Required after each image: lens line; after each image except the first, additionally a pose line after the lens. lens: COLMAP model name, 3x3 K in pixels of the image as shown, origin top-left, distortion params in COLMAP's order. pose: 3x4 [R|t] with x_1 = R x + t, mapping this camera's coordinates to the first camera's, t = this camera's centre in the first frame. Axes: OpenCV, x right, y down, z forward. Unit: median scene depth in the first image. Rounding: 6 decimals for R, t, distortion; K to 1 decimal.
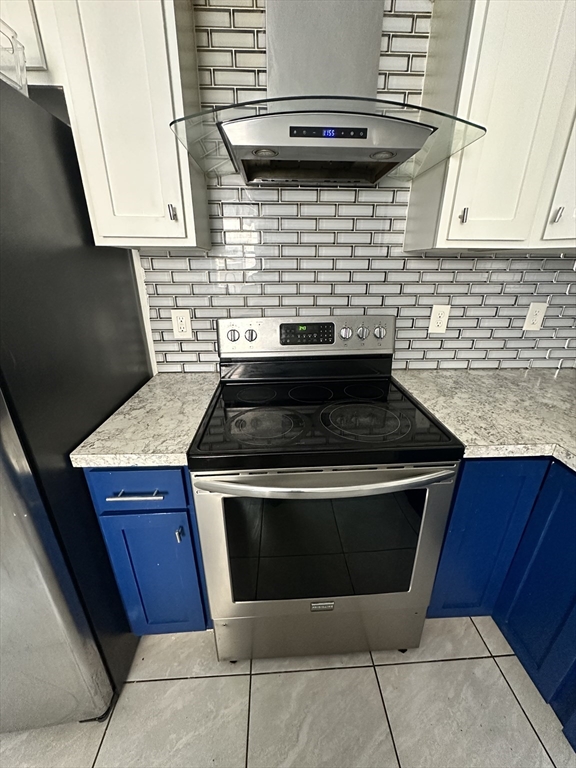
lens RADIAL K [[306.8, 0, 290.0], [0, 306.8, 381.1], [0, 0, 1]] dist [0.003287, 0.000511]
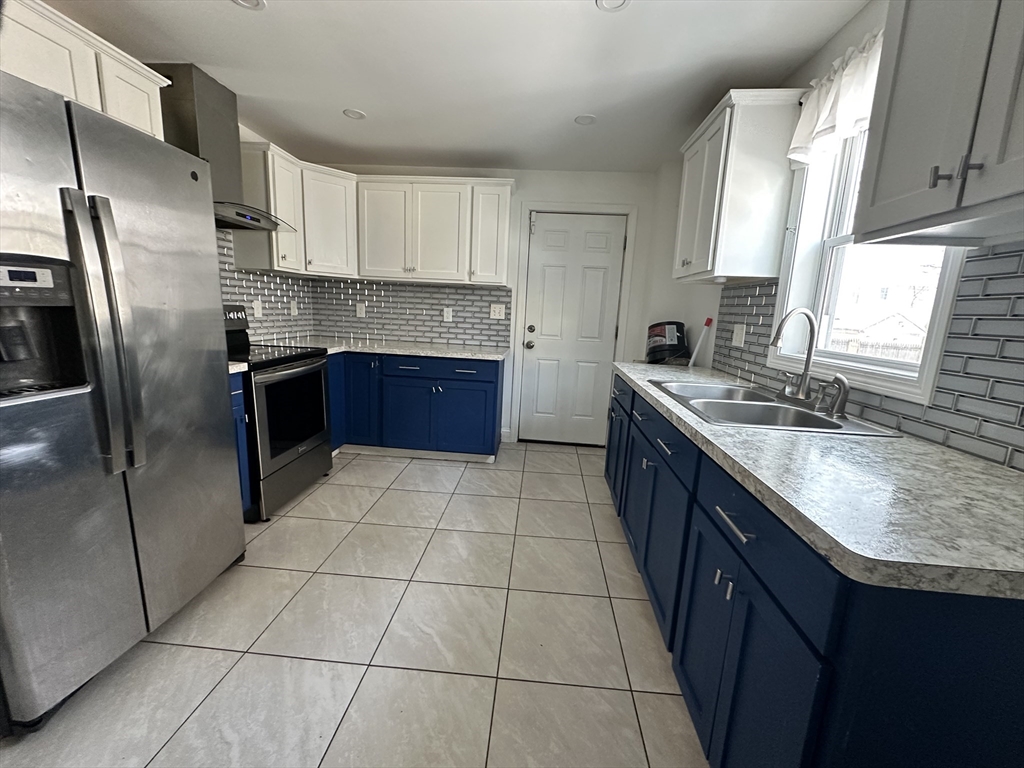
lens RADIAL K [[409.1, 0, 512.9], [0, 409.1, 383.2], [0, 0, 1]] dist [0.003287, 0.000511]
pose [[0.134889, -0.175664, 0.975165, -1.853812], [0.308348, 0.942735, 0.127170, 0.381004], [-0.941662, 0.283536, 0.181330, -0.700281]]
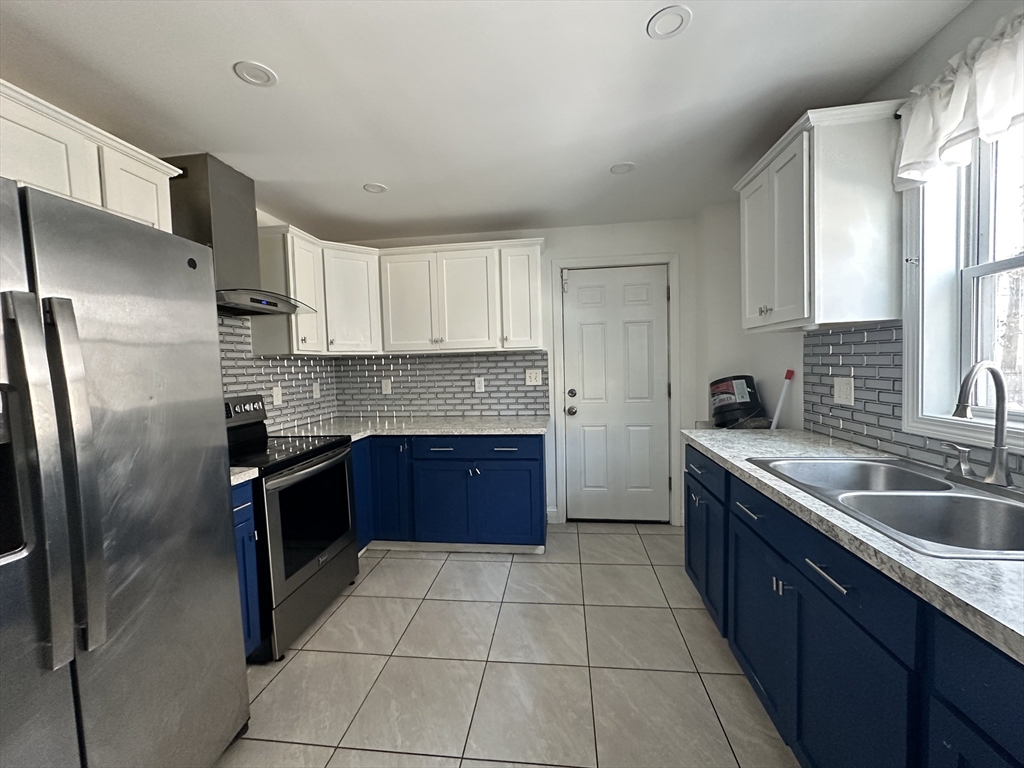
lens RADIAL K [[409.1, 0, 513.9], [0, 409.1, 383.8], [0, 0, 1]] dist [0.003287, 0.000511]
pose [[0.179932, -0.057656, 0.981988, -1.554603], [0.378480, 0.925488, -0.015012, 0.261143], [-0.907952, 0.374363, 0.188347, -0.574967]]
